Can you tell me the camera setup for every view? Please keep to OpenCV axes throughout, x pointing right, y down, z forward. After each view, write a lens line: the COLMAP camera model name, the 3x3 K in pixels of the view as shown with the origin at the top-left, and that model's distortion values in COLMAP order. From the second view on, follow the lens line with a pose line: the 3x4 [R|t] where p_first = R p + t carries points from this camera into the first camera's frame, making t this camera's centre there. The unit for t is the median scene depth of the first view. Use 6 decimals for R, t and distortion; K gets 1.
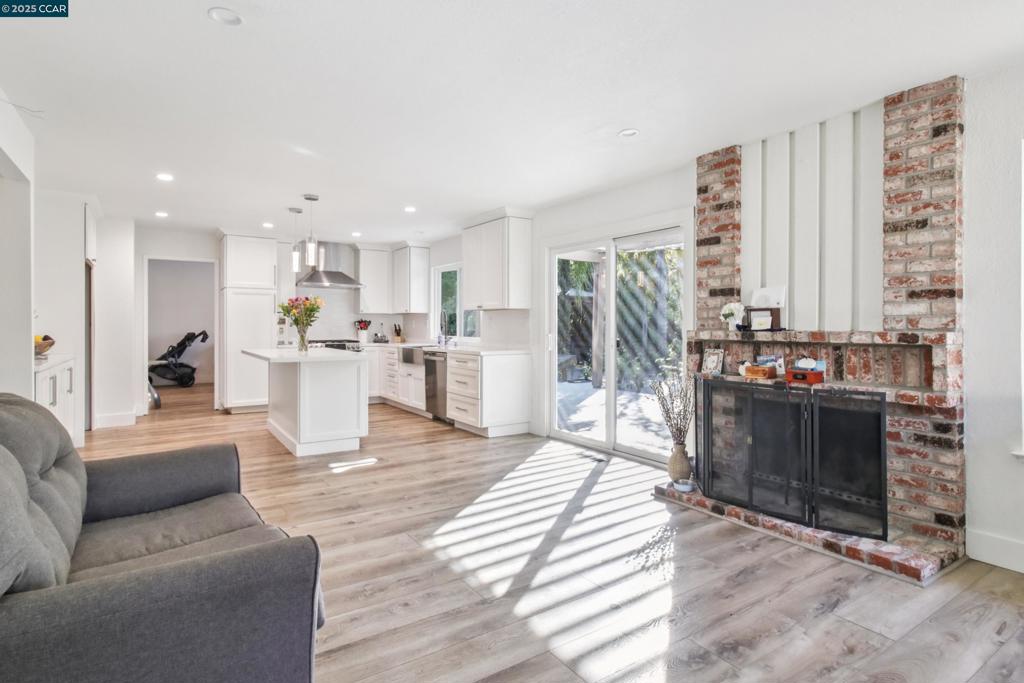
lens RADIAL K [[532.9, 0, 509.8], [0, 532.9, 327.5], [0, 0, 1]] dist [-0.000100, 0.000130]
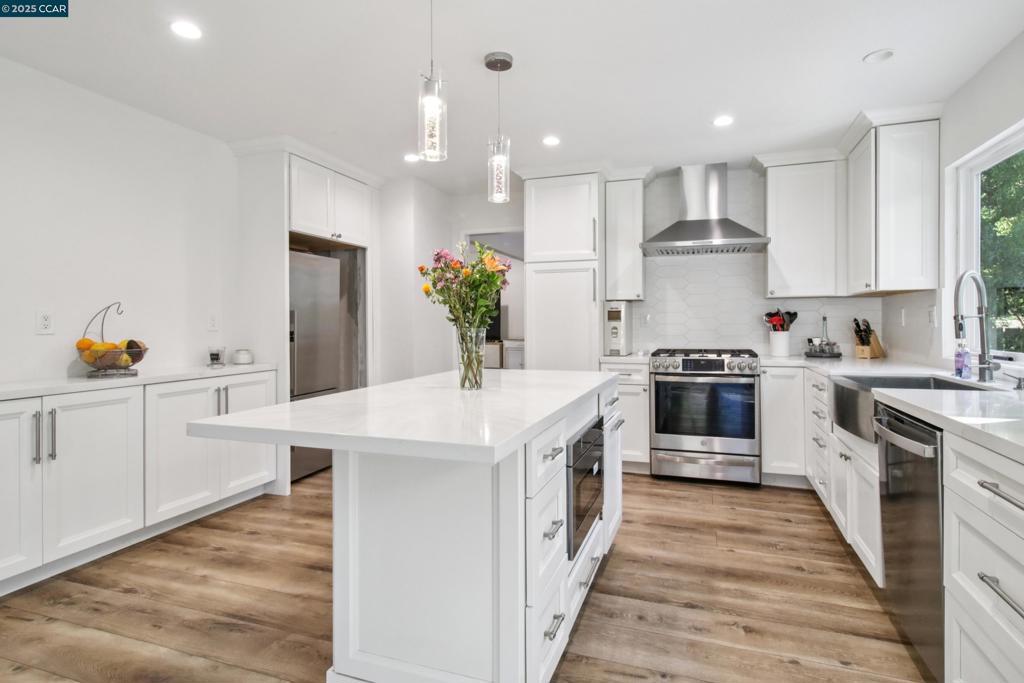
lens RADIAL K [[533.5, 0, 520.8], [0, 533.5, 321.1], [0, 0, 1]] dist [0.000538, 0.000074]
pose [[0.611790, -0.005863, -0.790998, -0.080867], [0.001660, 0.999980, -0.006129, -0.004907], [0.791018, 0.002437, 0.611787, 1.304228]]
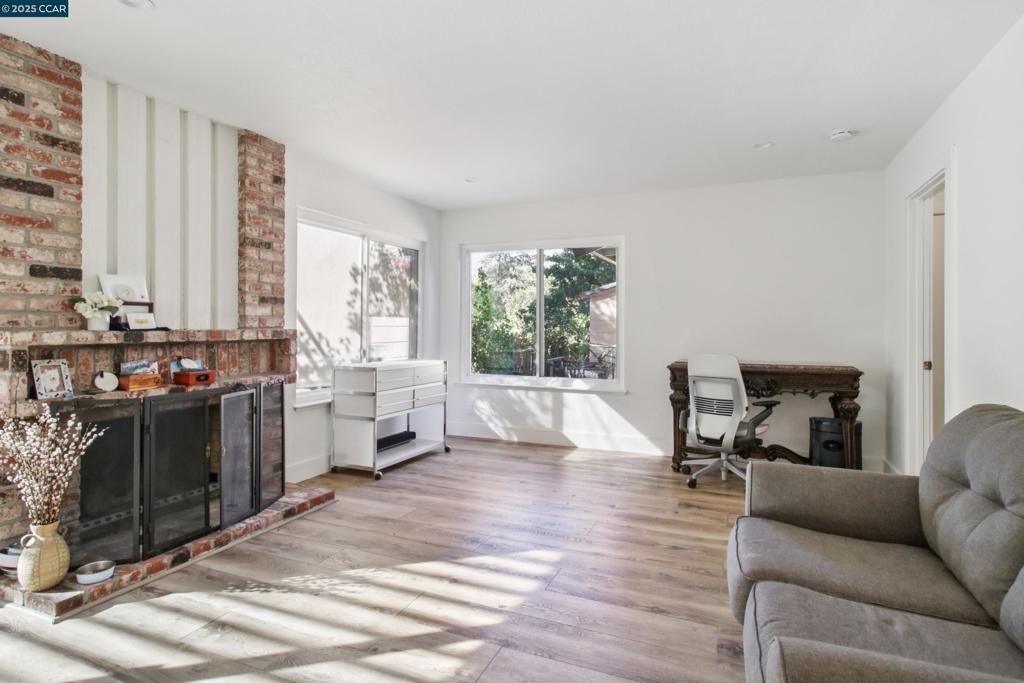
lens RADIAL K [[529.1, 0, 529.6], [0, 529.1, 324.4], [0, 0, 1]] dist [0.000350, 0.000645]
pose [[-0.566757, -0.002584, 0.823881, -0.539921], [-0.004111, 0.999992, 0.000308, -0.005277], [-0.823875, -0.003212, -0.566763, 1.014227]]
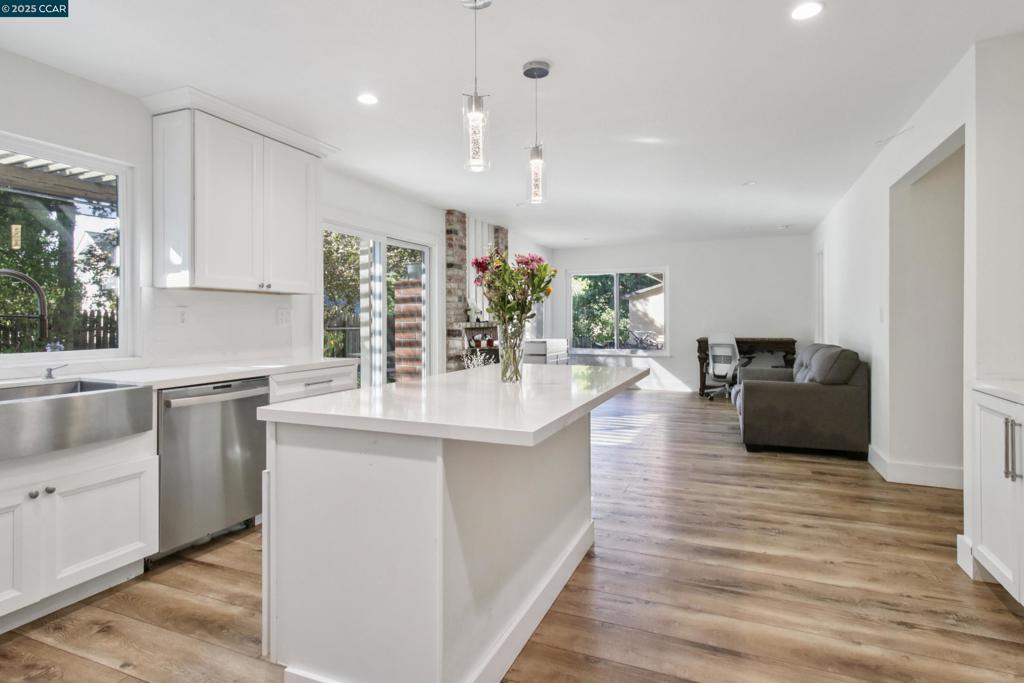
lens RADIAL K [[533.5, 0, 520.8], [0, 533.5, 321.1], [0, 0, 1]] dist [0.000538, 0.000074]
pose [[-0.567319, -0.003307, 0.823491, -1.214117], [0.003625, 0.999972, 0.006513, -0.008945], [-0.823490, 0.006680, -0.567291, 2.040777]]
